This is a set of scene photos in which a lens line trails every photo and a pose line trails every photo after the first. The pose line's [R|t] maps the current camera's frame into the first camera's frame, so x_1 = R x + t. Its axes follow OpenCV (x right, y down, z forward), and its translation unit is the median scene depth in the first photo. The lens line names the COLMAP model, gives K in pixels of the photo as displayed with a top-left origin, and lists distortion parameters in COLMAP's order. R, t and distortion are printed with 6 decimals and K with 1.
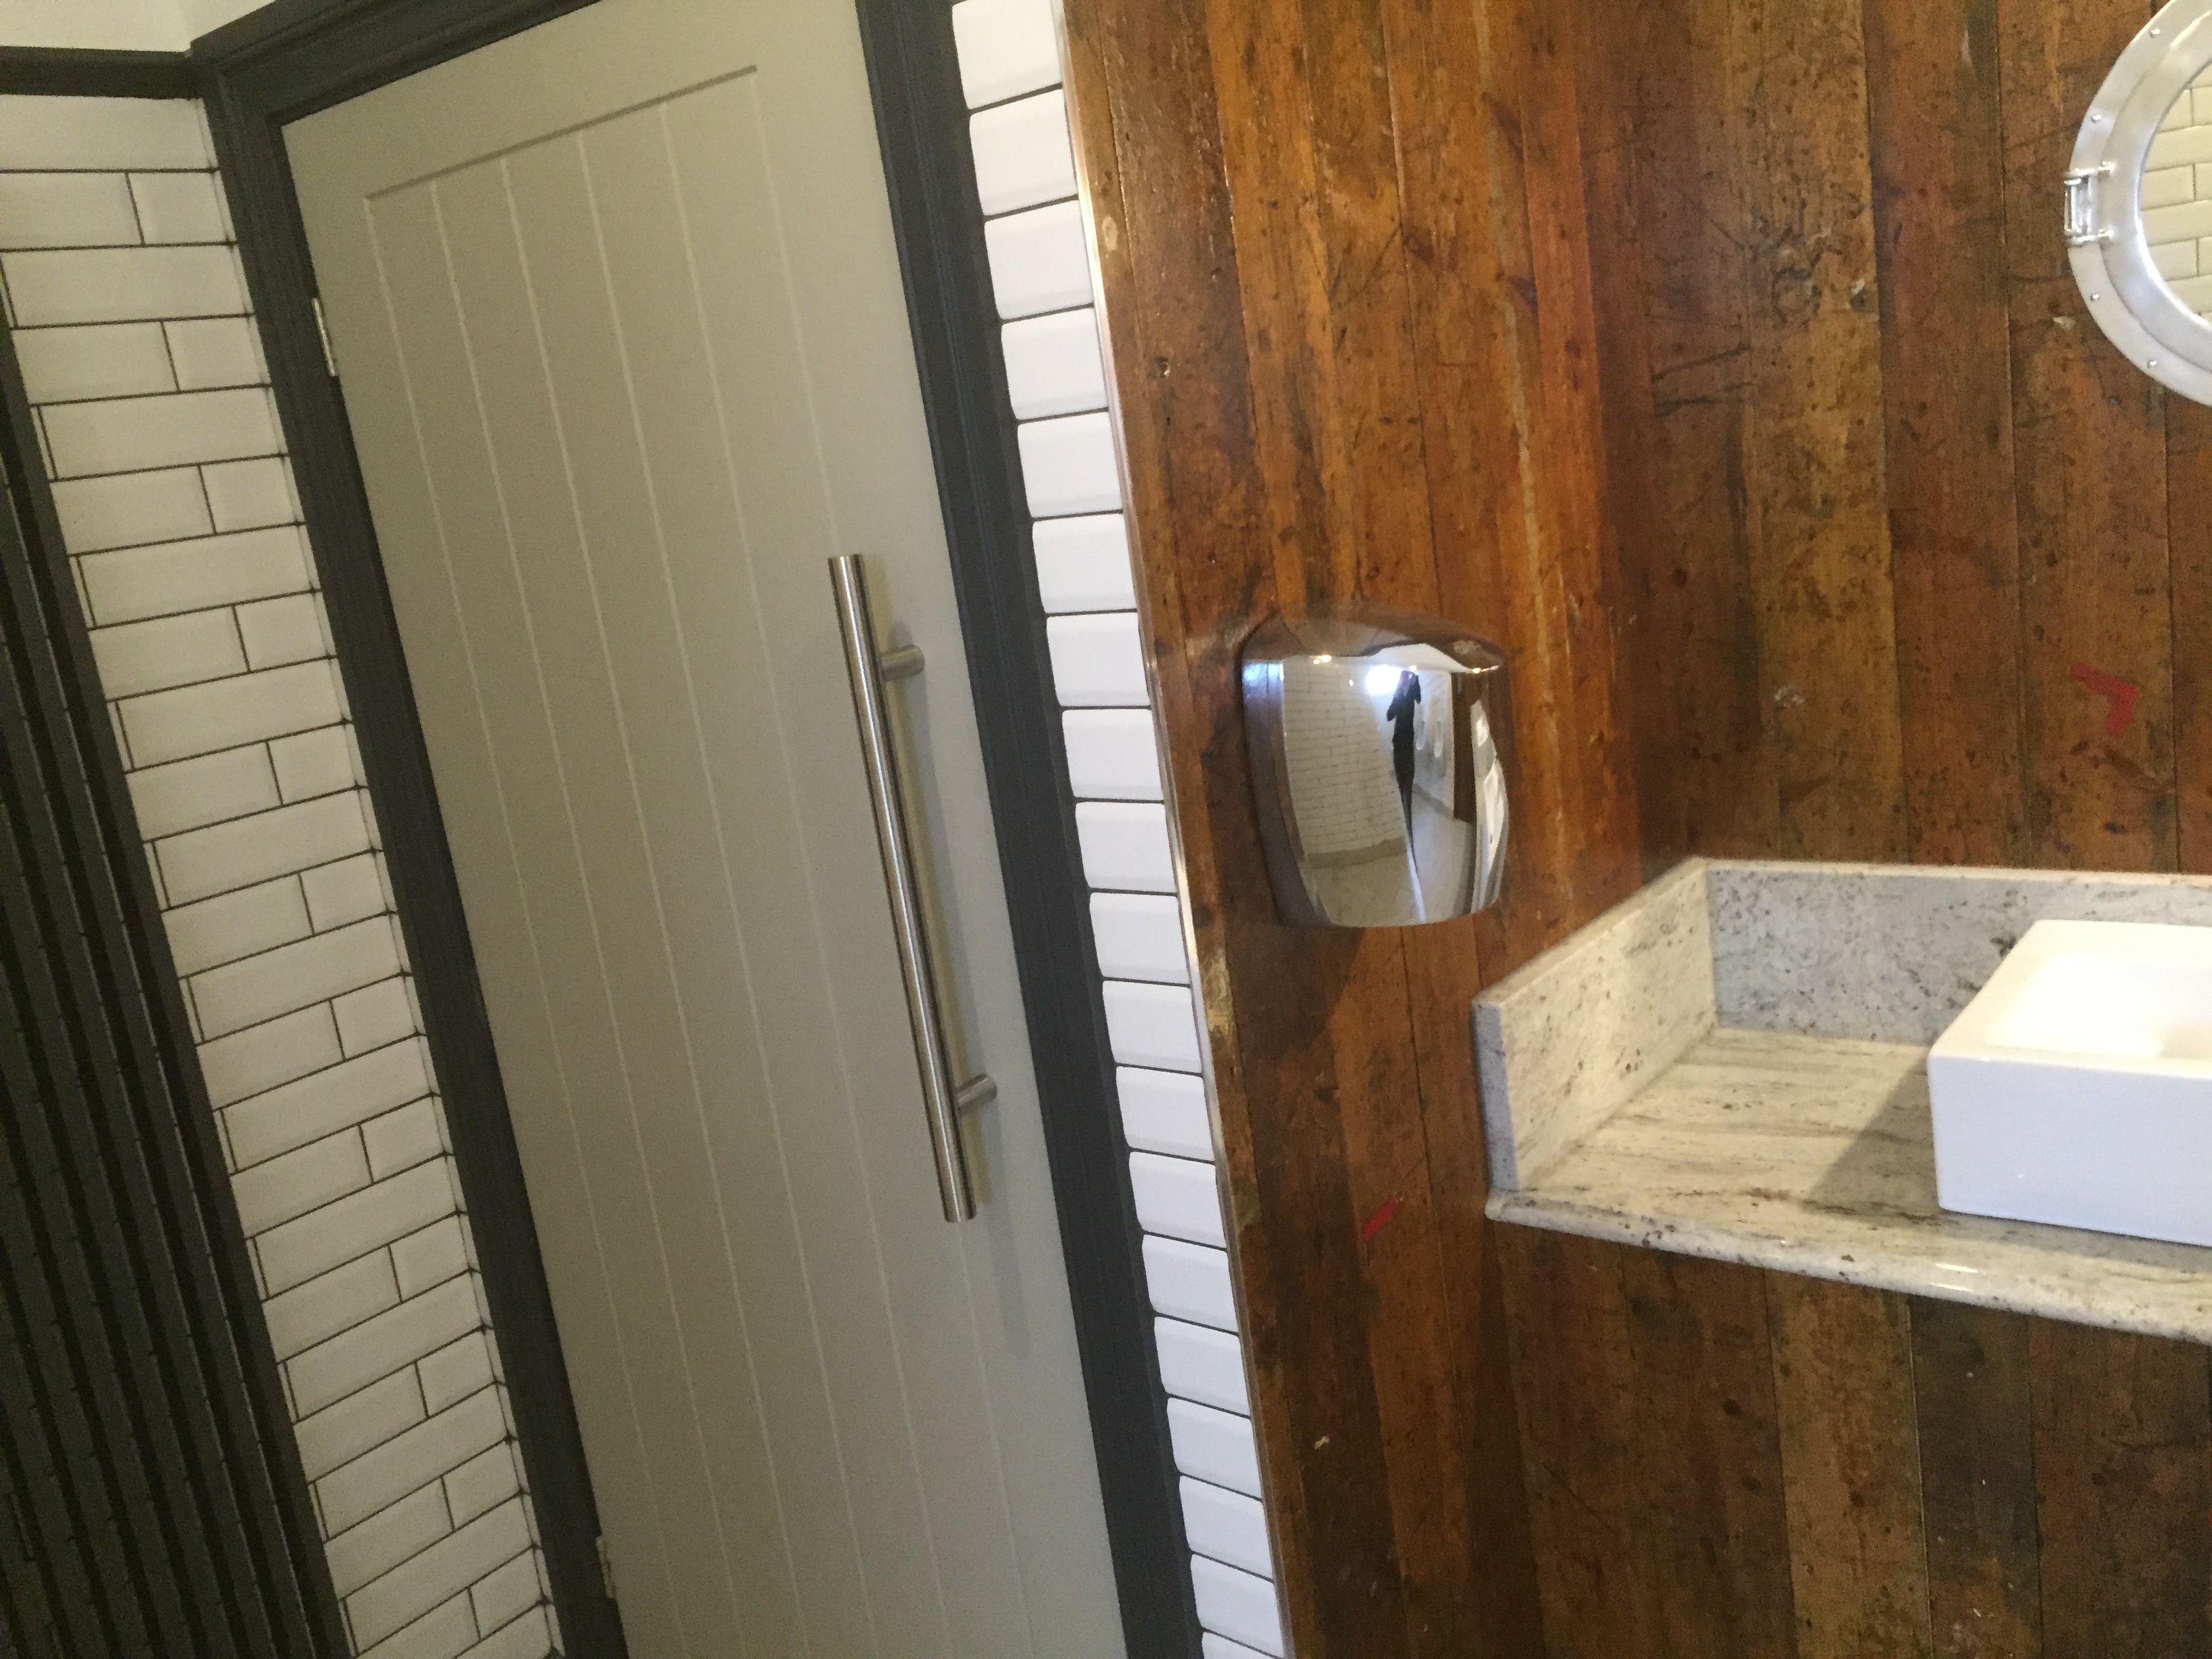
lens RADIAL K [[1898.7, 0, 1102.8], [0, 1898.7, 813.1], [0, 0, 1]] dist [0.082060, -0.110594]
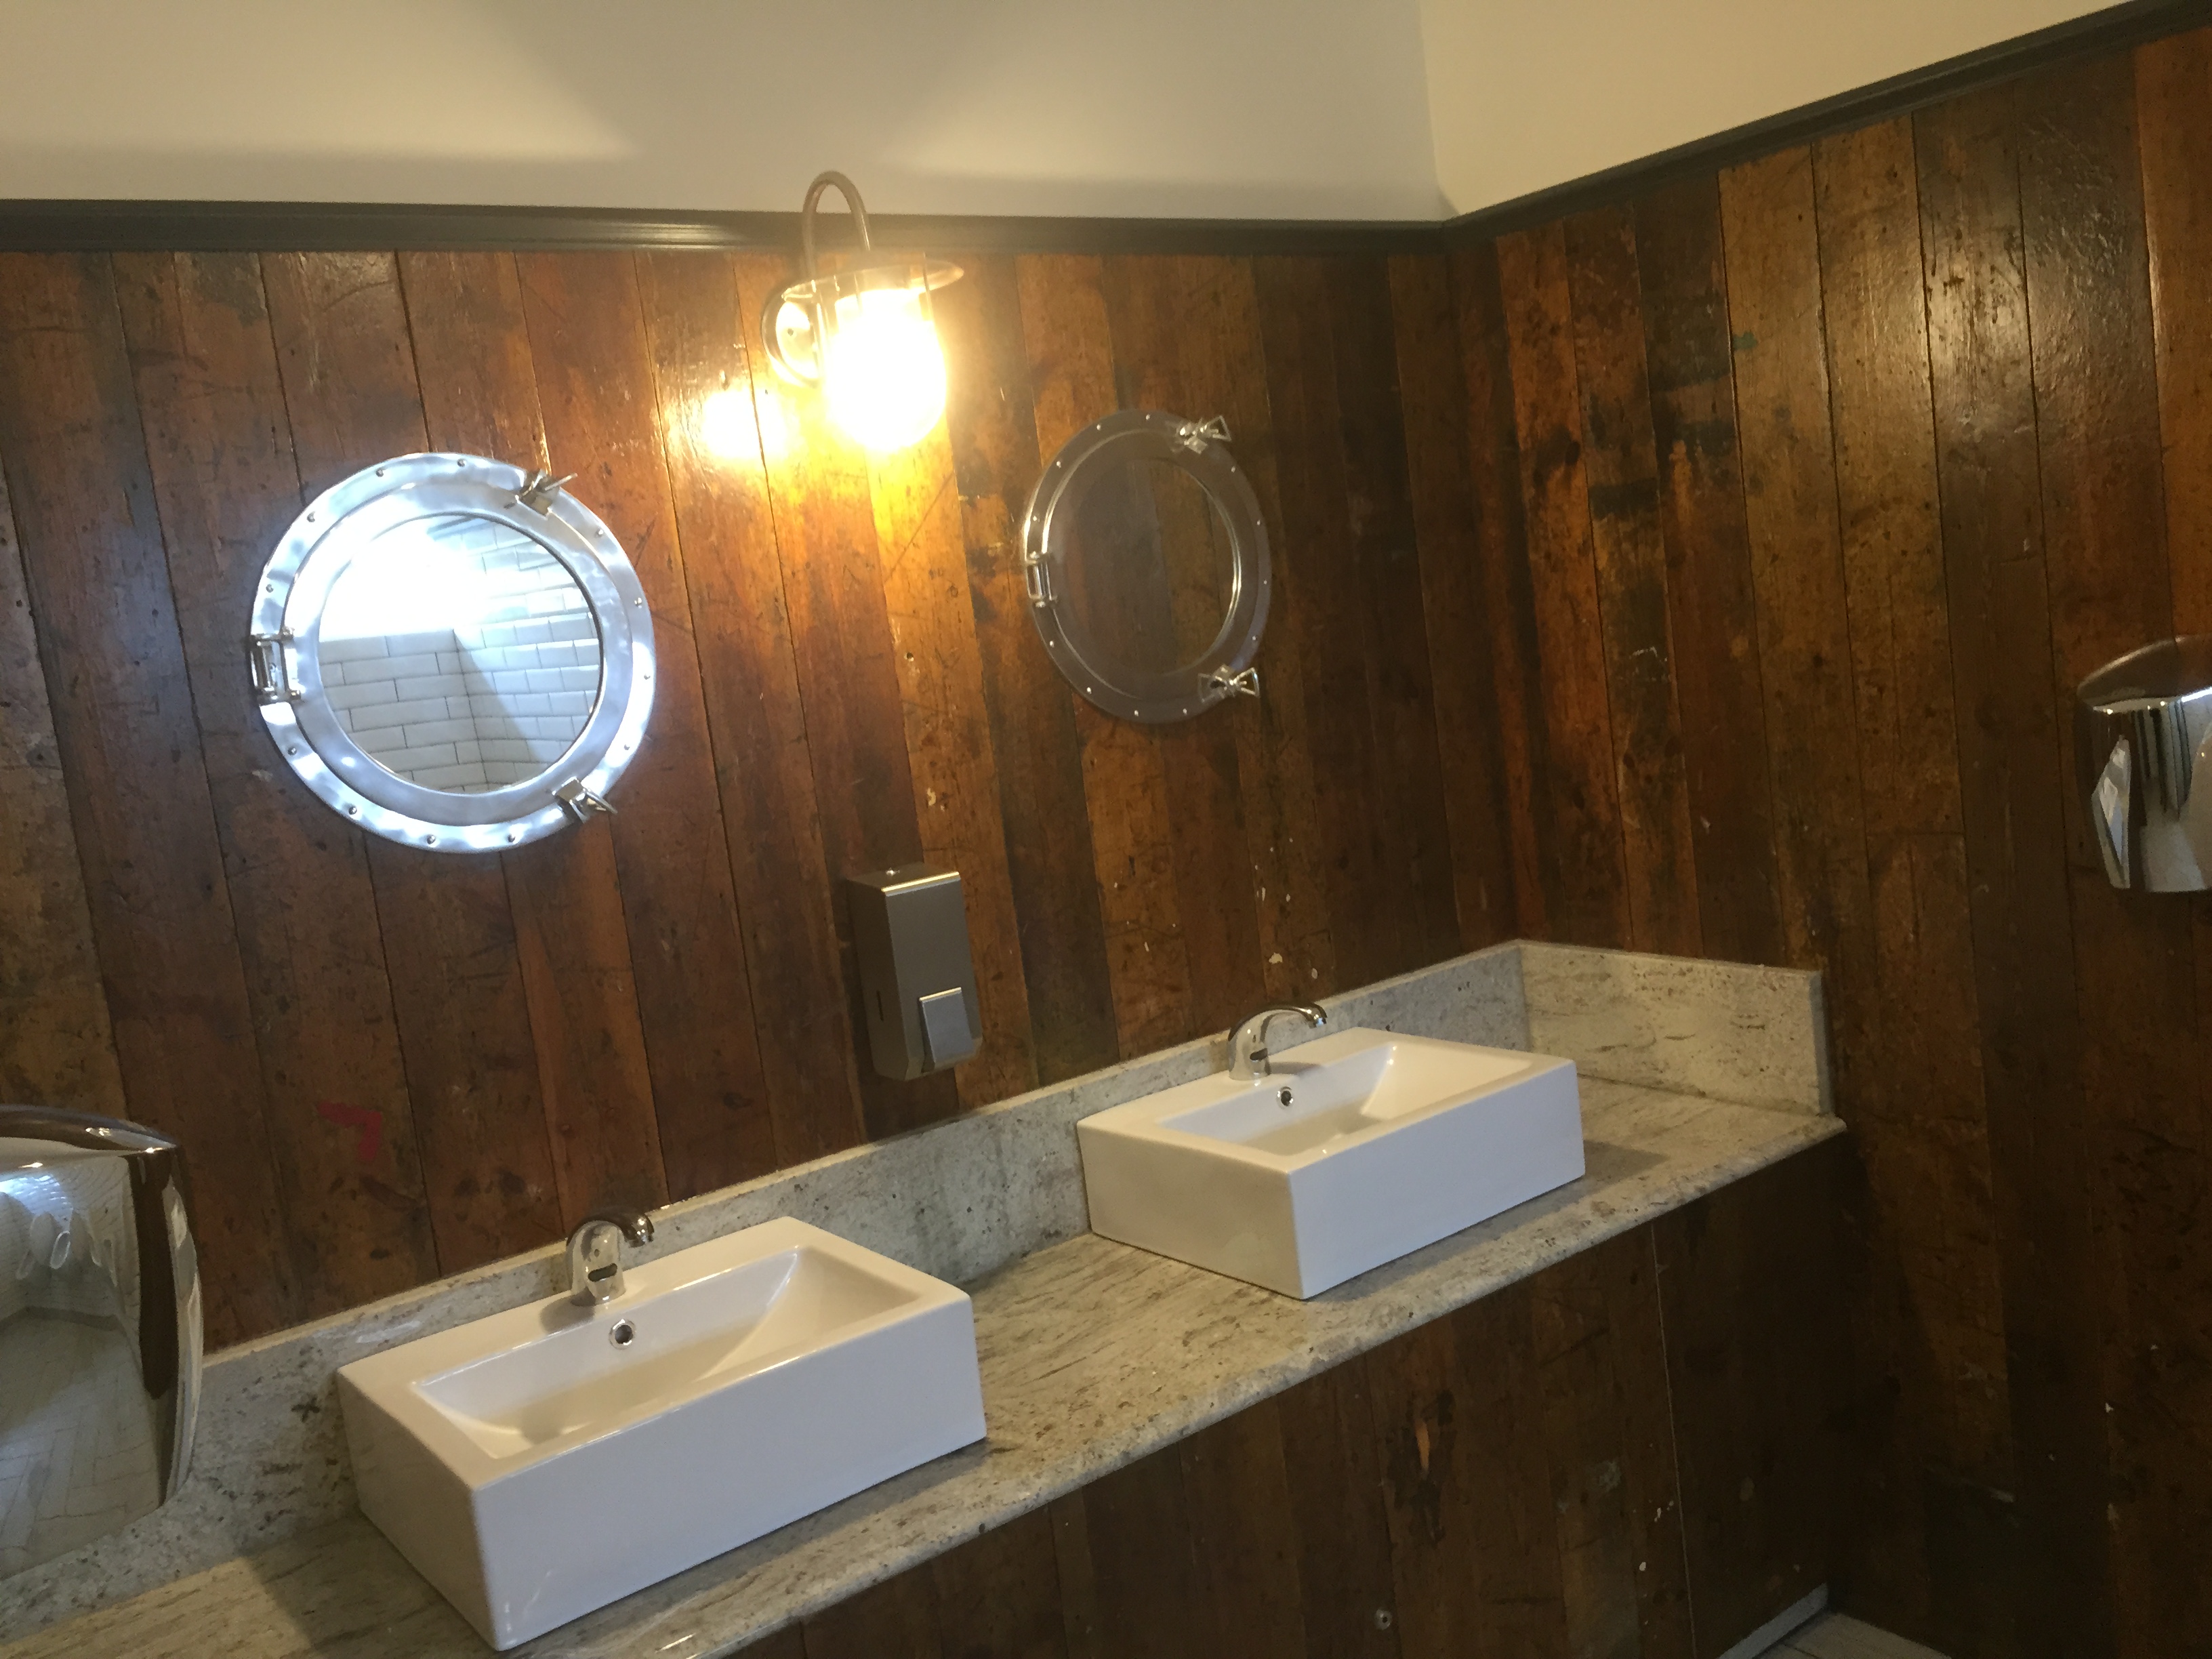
lens RADIAL K [[1898.7, 0, 1118.1], [0, 1898.7, 809.7], [0, 0, 1]] dist [0.082060, -0.110594]
pose [[0.271305, -0.003717, 0.962486, -0.385383], [0.285389, 0.955333, -0.076755, -0.030490], [-0.919210, 0.295507, 0.260248, 0.340598]]
